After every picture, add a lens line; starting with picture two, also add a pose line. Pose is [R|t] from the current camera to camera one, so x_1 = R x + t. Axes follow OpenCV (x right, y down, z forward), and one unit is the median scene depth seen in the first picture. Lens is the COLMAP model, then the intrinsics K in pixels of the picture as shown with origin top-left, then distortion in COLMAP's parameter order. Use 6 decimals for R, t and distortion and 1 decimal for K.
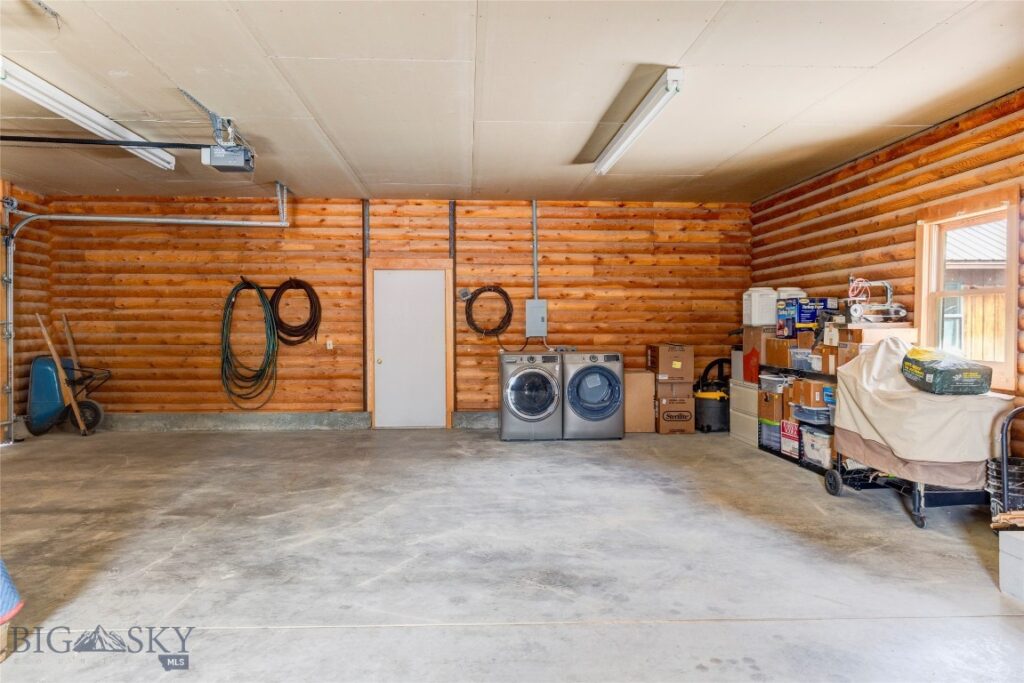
lens RADIAL K [[682.7, 0, 499.2], [0, 682.7, 338.6], [0, 0, 1]] dist [0.007227, -0.003788]
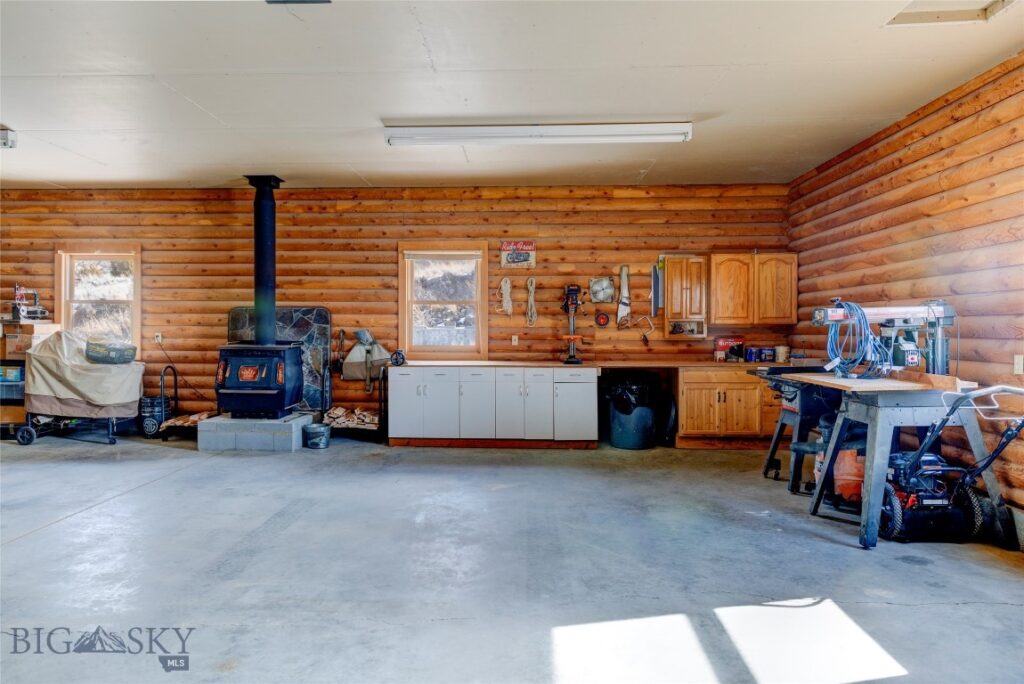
lens RADIAL K [[682.7, 0, 499.2], [0, 682.7, 339.1], [0, 0, 1]] dist [0.007227, -0.003788]
pose [[0.070429, -0.017169, 0.997369, -0.511400], [0.009582, 0.999817, 0.016535, 0.001326], [-0.997471, 0.008392, 0.070580, -0.027813]]
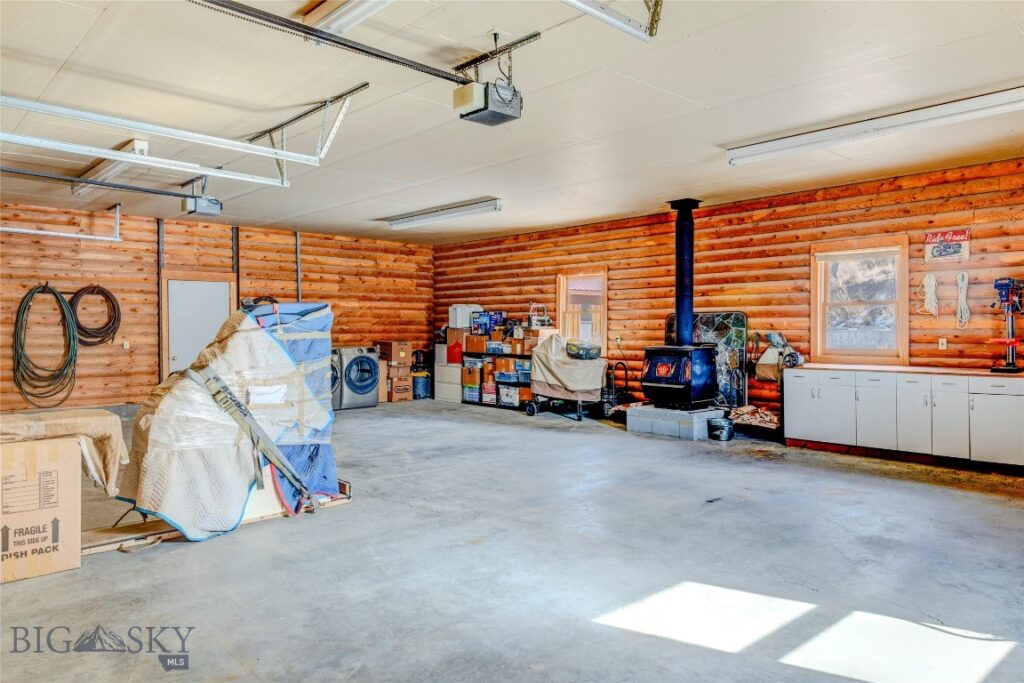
lens RADIAL K [[703.3, 0, 512.0], [0, 703.3, 341.5], [0, 0, 1]] dist [0.001866, -0.003129]
pose [[0.759059, -0.014217, 0.650866, -0.525985], [0.012897, 0.999894, 0.006800, 0.003313], [-0.650894, 0.003233, 0.759162, -0.291786]]
